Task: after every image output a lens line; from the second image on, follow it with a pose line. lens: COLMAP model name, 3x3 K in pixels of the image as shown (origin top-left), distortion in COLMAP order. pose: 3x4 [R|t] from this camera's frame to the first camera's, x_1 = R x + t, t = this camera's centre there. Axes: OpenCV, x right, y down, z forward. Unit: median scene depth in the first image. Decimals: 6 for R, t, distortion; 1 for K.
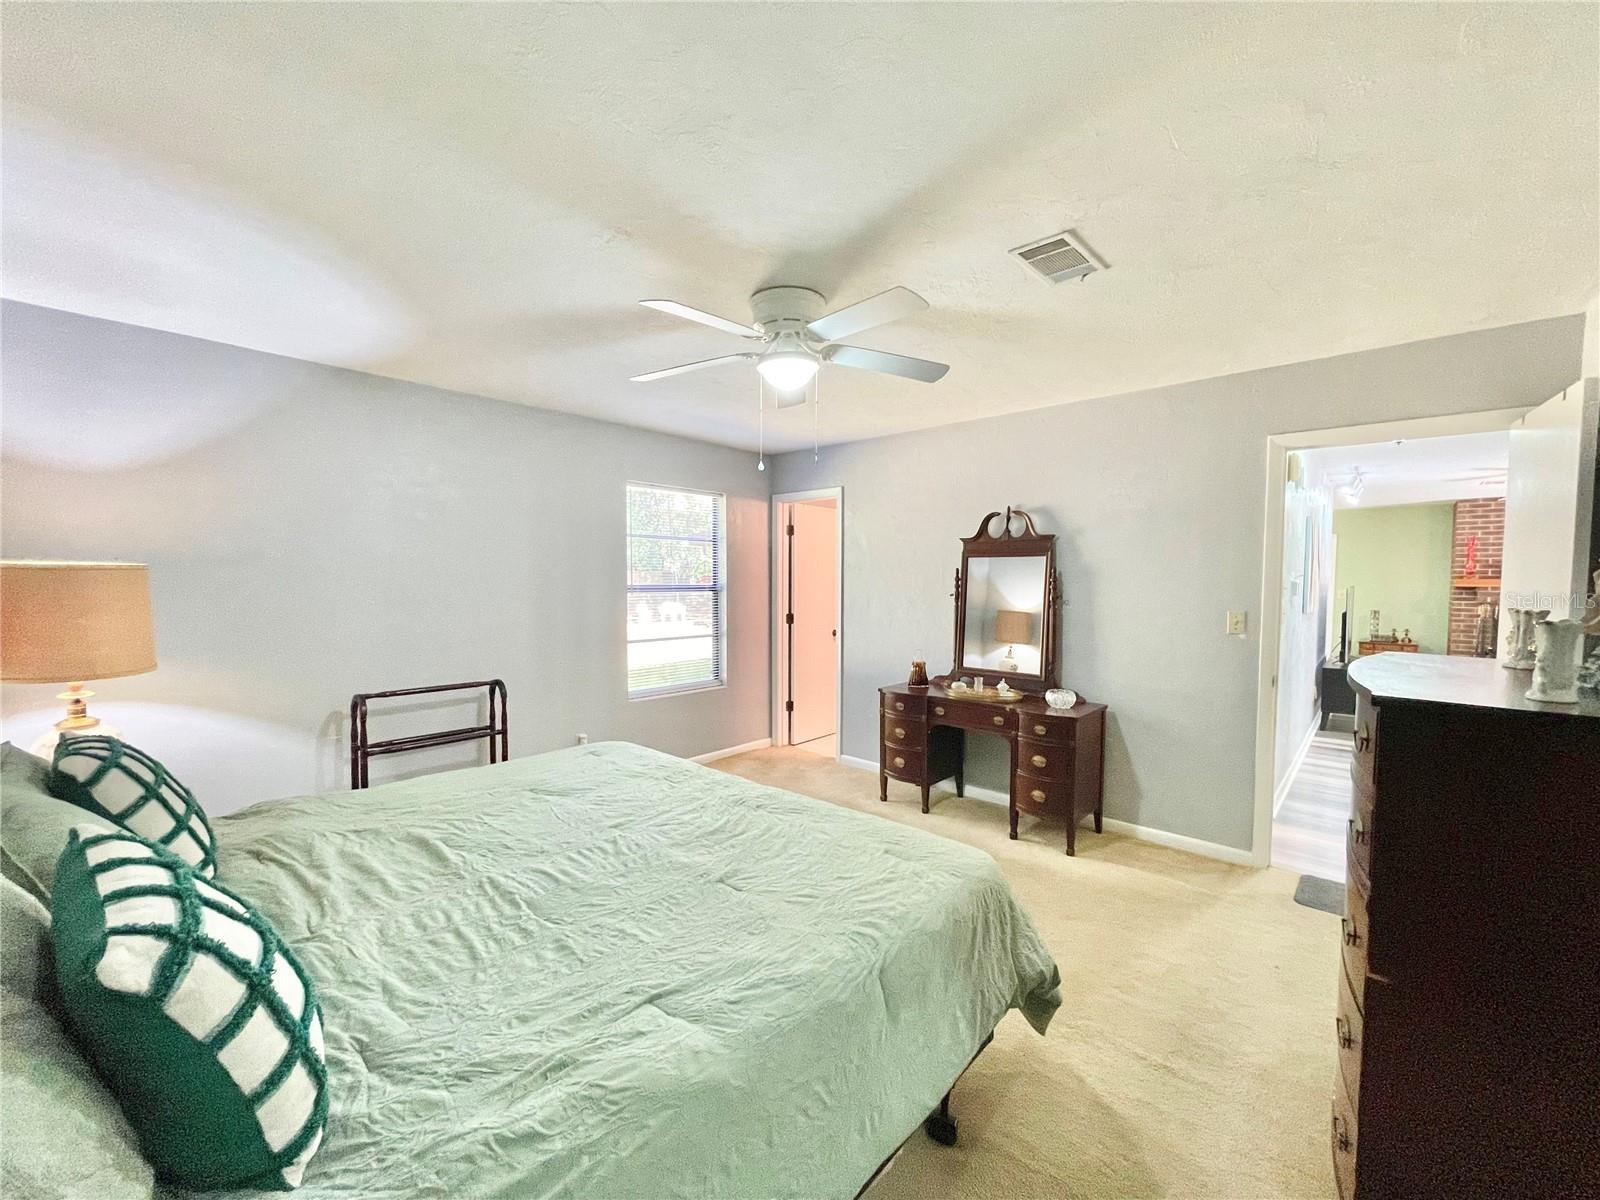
lens RADIAL K [[645.2, 0, 796.9], [0, 645.2, 607.8], [0, 0, 1]] dist [-0.001690, 0.000449]
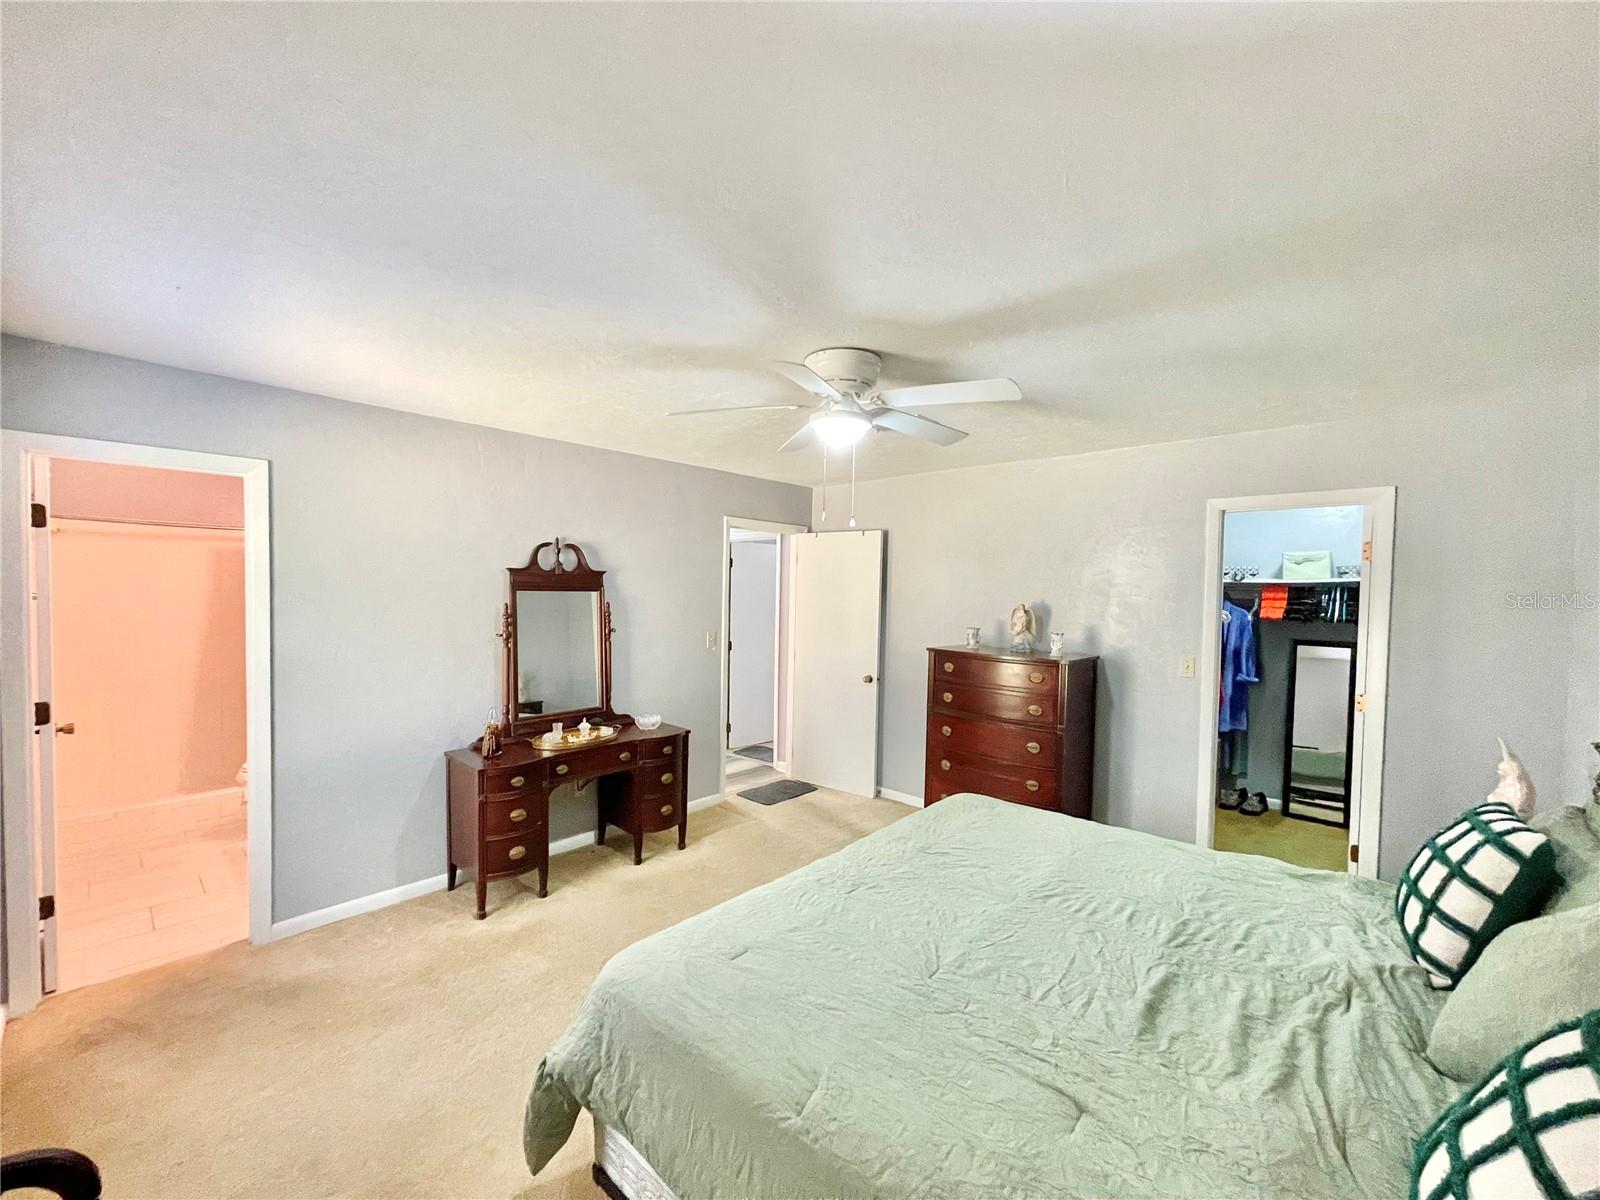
lens RADIAL K [[645.2, 0, 796.9], [0, 645.2, 607.8], [0, 0, 1]] dist [-0.001690, 0.000449]
pose [[0.003629, -0.032574, 0.999463, -0.638815], [0.033121, 0.998925, 0.032437, -0.075987], [-0.999445, 0.032985, 0.004704, 0.669065]]
